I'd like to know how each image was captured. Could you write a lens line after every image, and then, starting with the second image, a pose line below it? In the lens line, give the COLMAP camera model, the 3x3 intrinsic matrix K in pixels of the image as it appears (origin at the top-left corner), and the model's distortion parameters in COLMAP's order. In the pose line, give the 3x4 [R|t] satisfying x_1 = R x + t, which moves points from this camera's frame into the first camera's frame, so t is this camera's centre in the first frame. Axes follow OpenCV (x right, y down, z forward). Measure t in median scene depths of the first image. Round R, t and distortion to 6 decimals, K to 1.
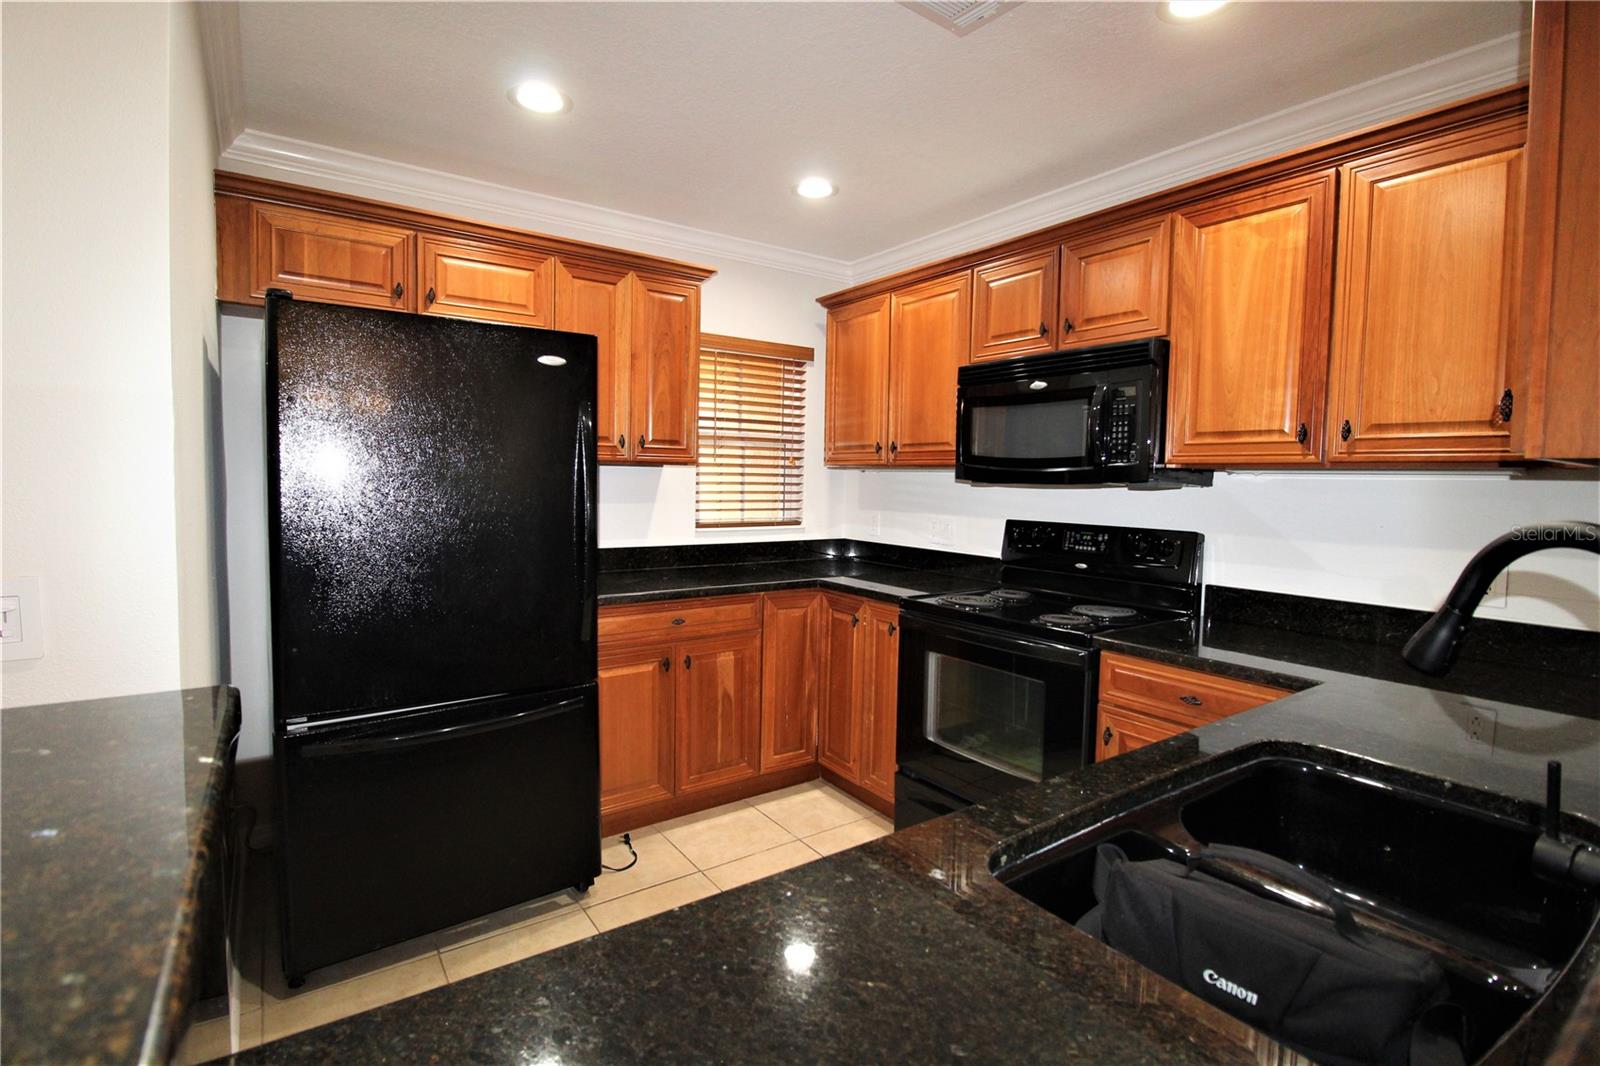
lens RADIAL K [[737.3, 0, 790.3], [0, 737.3, 532.9], [0, 0, 1]] dist [-0.004921, -0.010231]
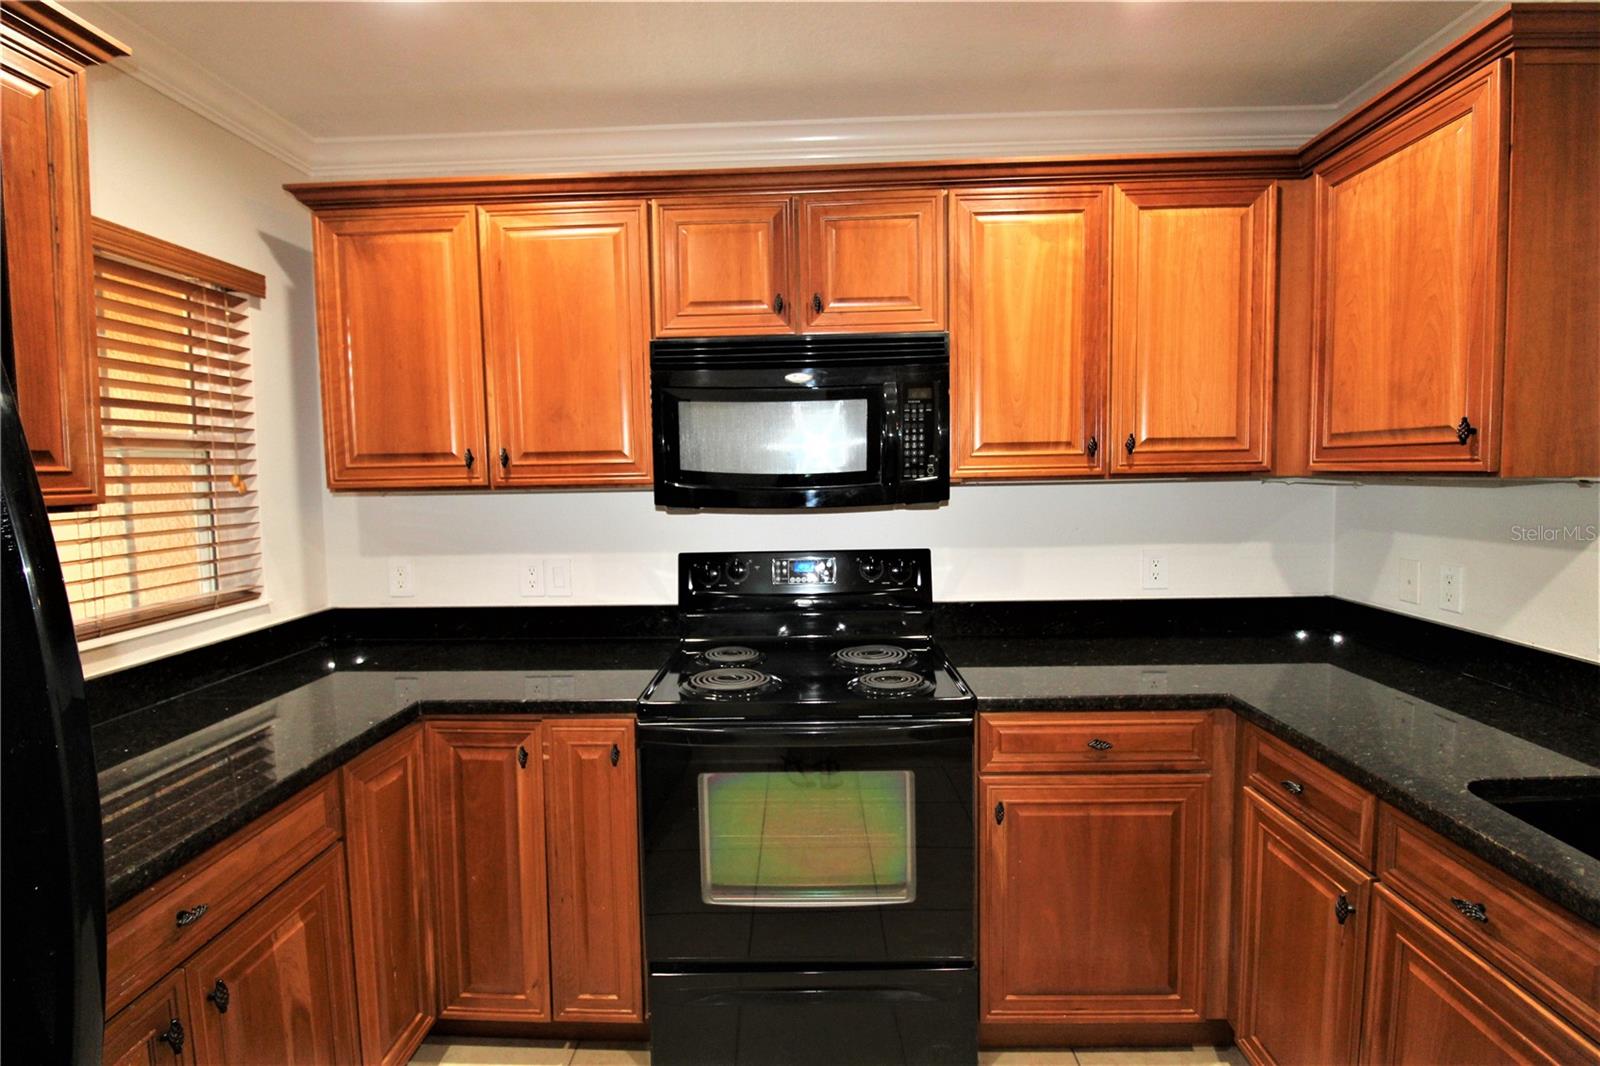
lens RADIAL K [[737.3, 0, 801.3], [0, 737.3, 526.9], [0, 0, 1]] dist [-0.004921, -0.010231]
pose [[0.599278, -0.085374, 0.795975, -0.239400], [0.088045, 0.995294, 0.040465, -0.069078], [-0.795685, 0.045832, 0.603975, 0.486365]]
